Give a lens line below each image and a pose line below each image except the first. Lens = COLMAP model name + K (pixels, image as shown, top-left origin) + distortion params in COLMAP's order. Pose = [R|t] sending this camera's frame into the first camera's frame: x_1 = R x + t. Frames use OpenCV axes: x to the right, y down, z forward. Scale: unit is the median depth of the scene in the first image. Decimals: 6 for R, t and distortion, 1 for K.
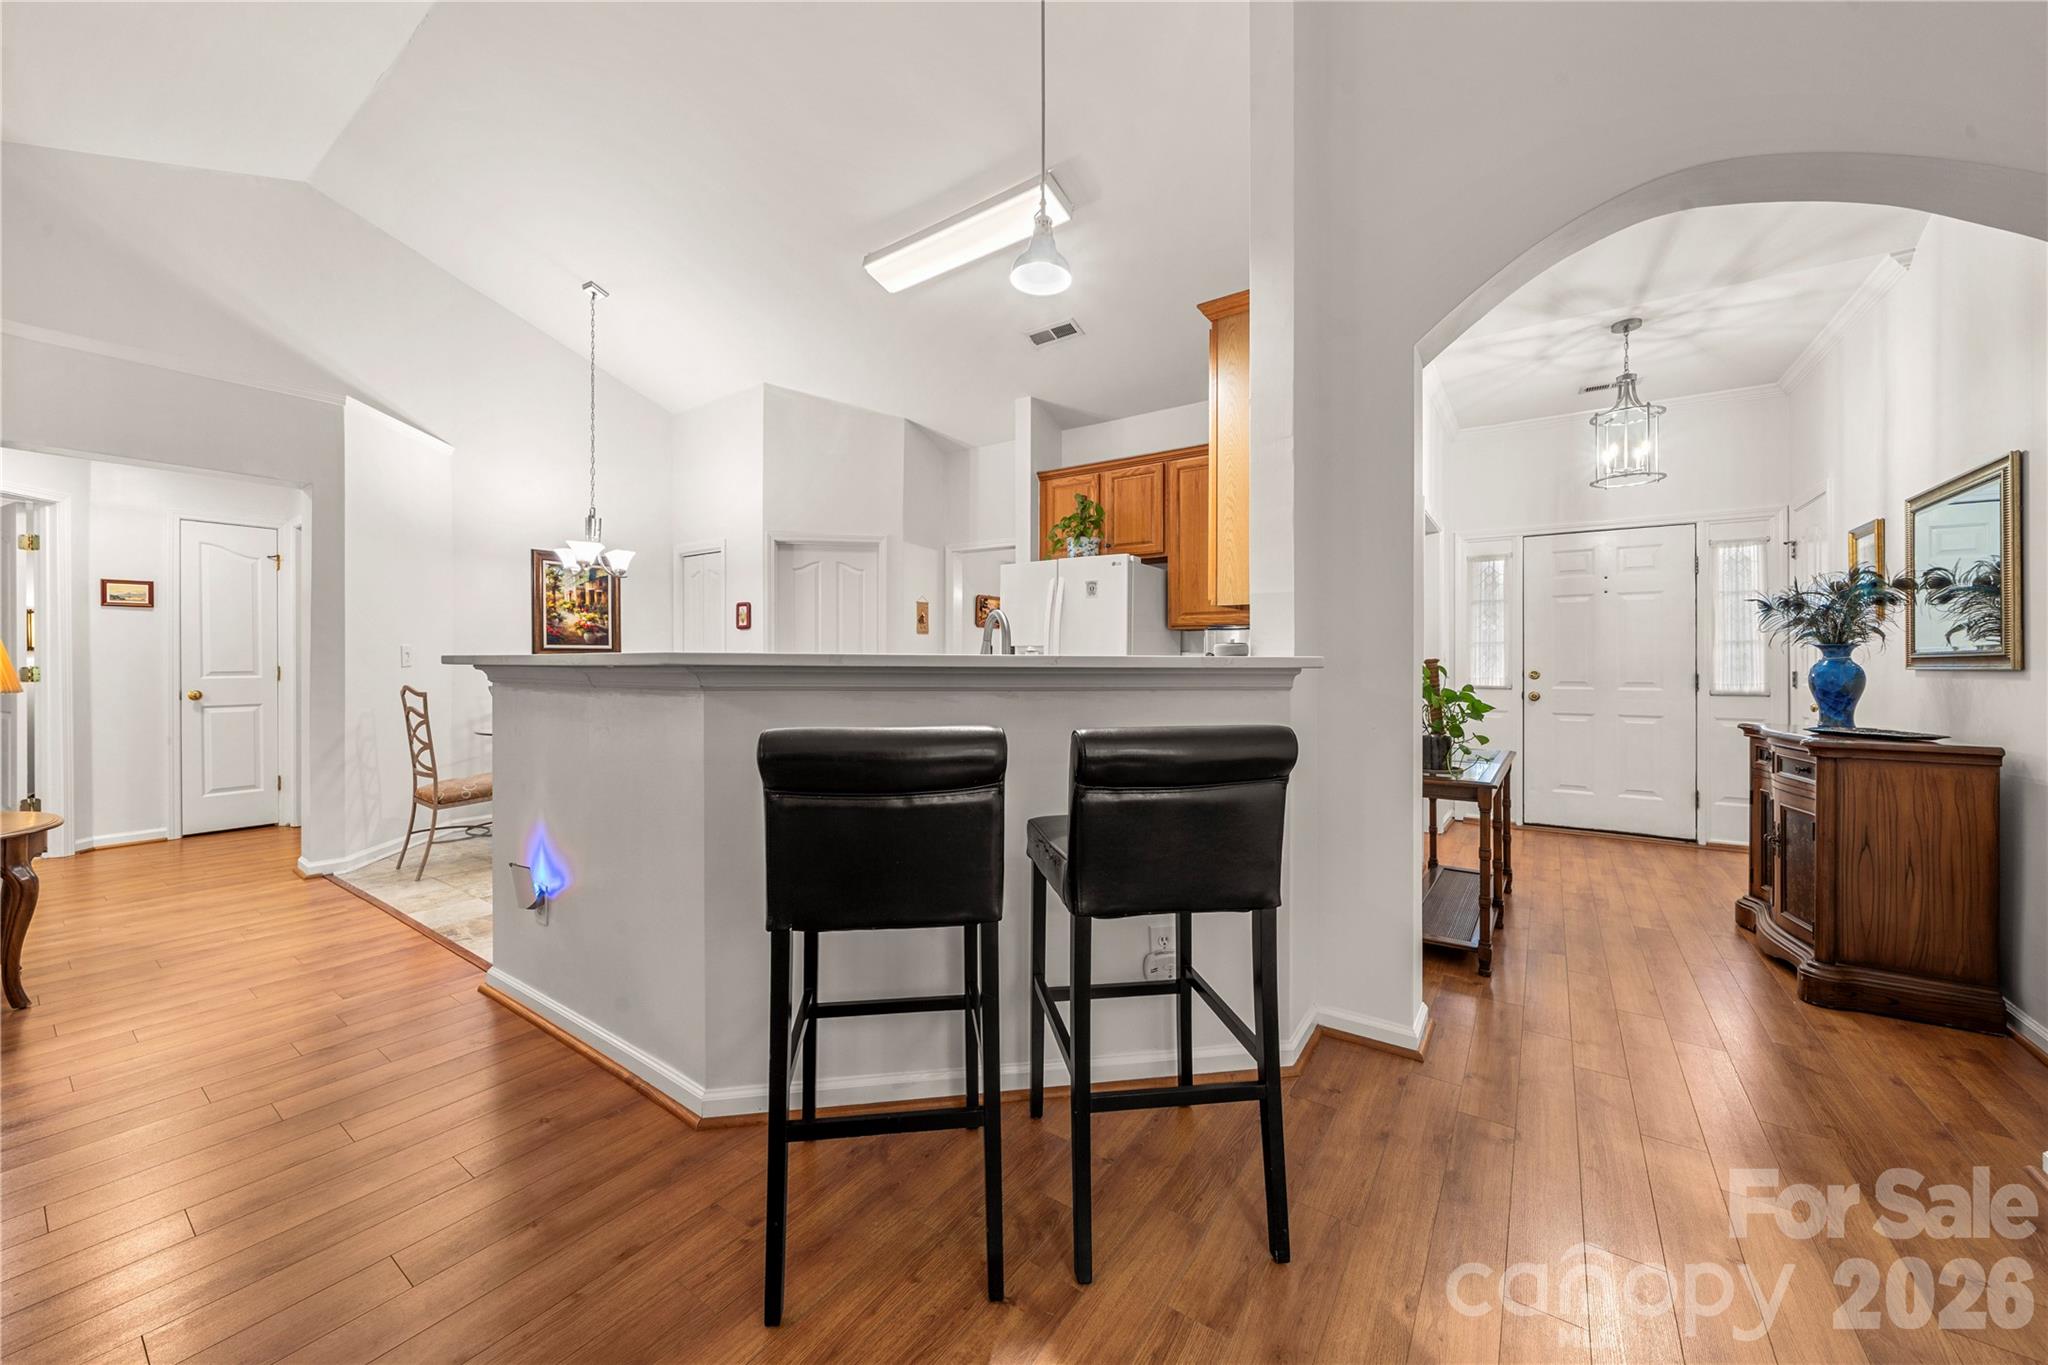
lens RADIAL K [[735.2, 0, 1021.2], [0, 735.2, 668.3], [0, 0, 1]] dist [-0.004377, -0.000070]
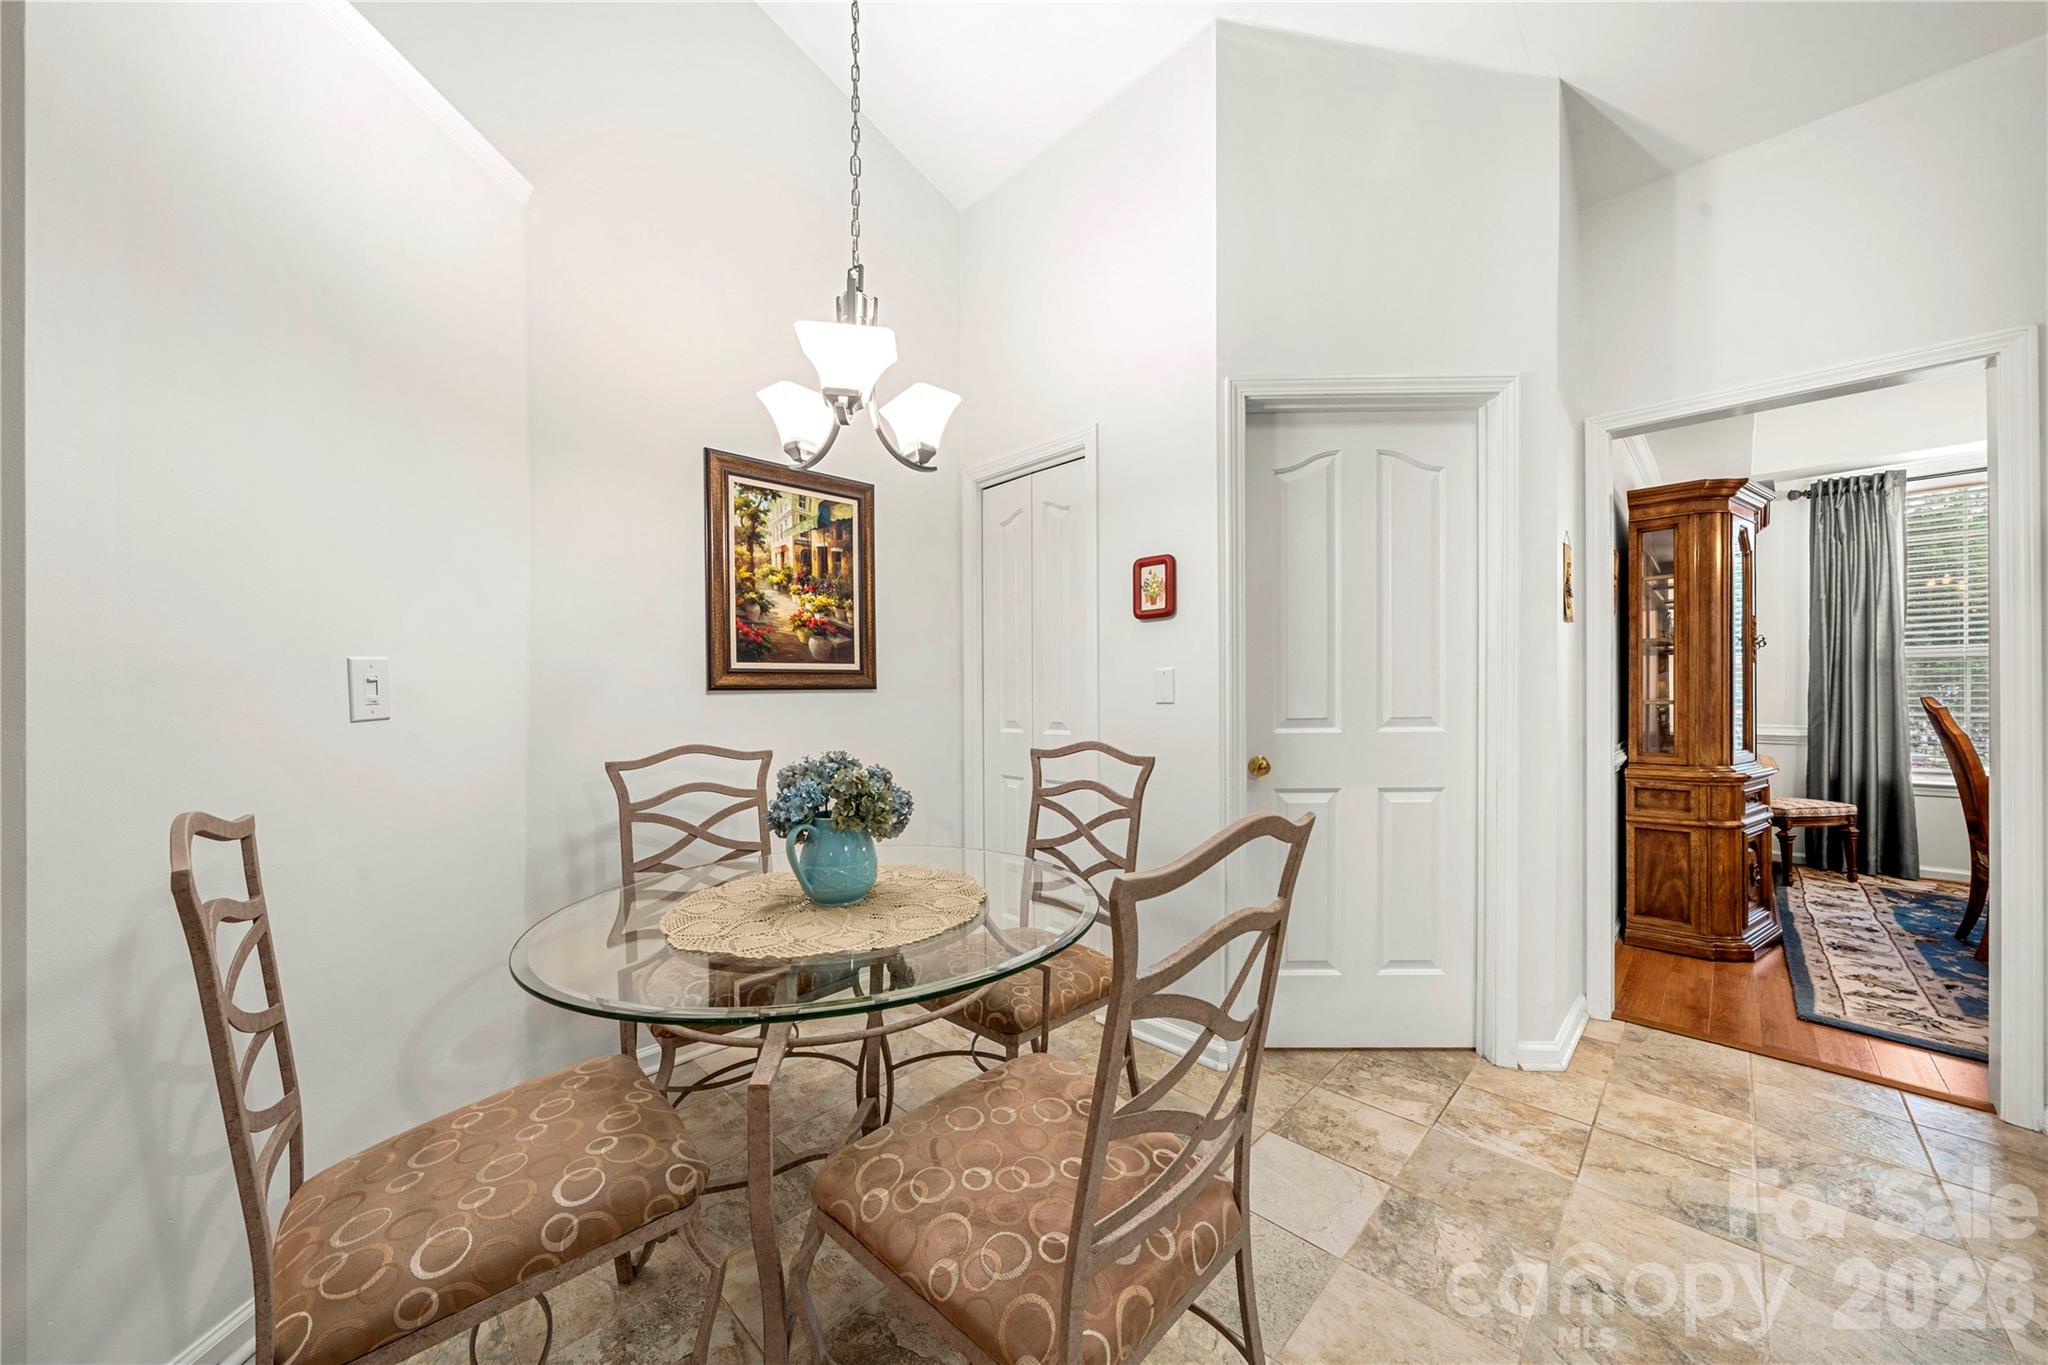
lens RADIAL K [[707.8, 0, 1027.4], [0, 707.8, 692.9], [0, 0, 1]] dist [-0.004354, -0.000273]
pose [[0.985440, -0.013721, -0.169472, -0.460073], [0.012273, 0.999879, -0.009590, -0.008046], [0.169583, 0.007370, 0.985488, 0.696904]]
